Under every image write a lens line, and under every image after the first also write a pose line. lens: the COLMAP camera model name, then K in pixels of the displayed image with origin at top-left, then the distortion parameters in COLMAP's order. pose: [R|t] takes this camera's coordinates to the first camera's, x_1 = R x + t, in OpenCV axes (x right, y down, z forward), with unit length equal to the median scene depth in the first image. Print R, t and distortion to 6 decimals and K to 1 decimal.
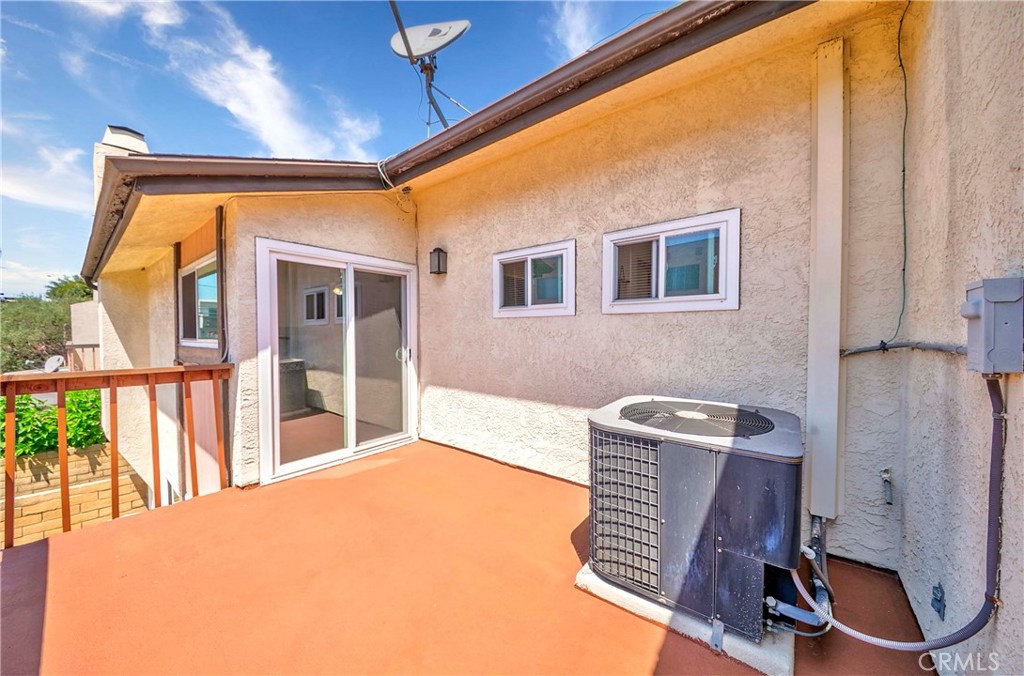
lens RADIAL K [[350.6, 0, 512.4], [0, 350.6, 337.8], [0, 0, 1]] dist [0.001406, 0.000041]
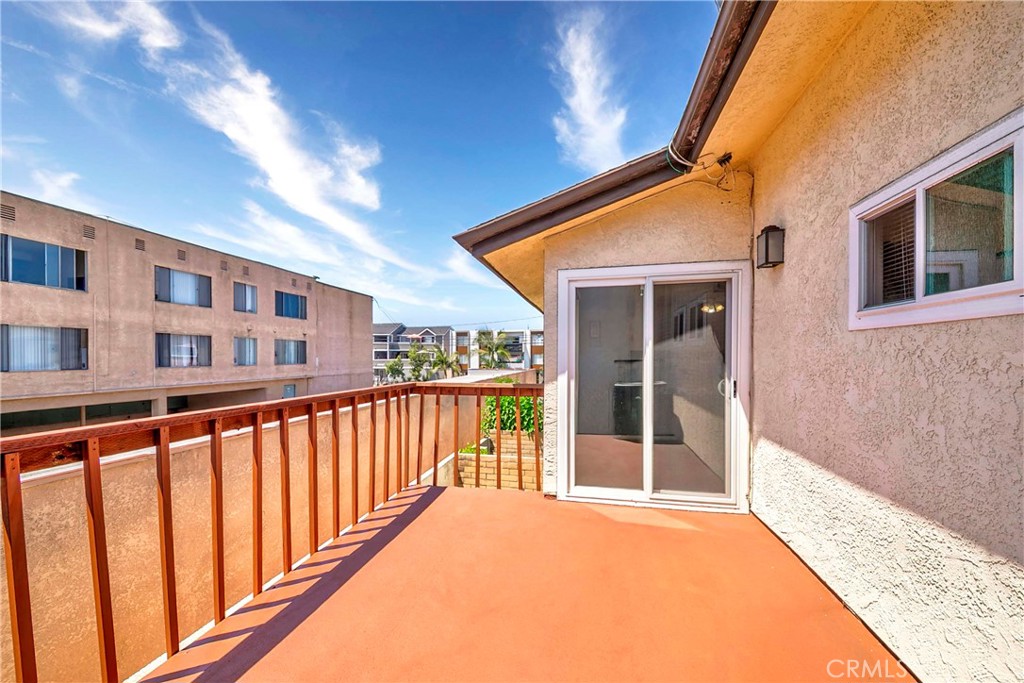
lens RADIAL K [[374.7, 0, 522.1], [0, 374.7, 360.5], [0, 0, 1]] dist [-0.000244, -0.000223]
pose [[0.447083, 0.010320, -0.894433, 0.226218], [-0.009698, 0.999931, 0.006690, -0.011819], [0.894440, 0.005683, 0.447152, 0.322062]]
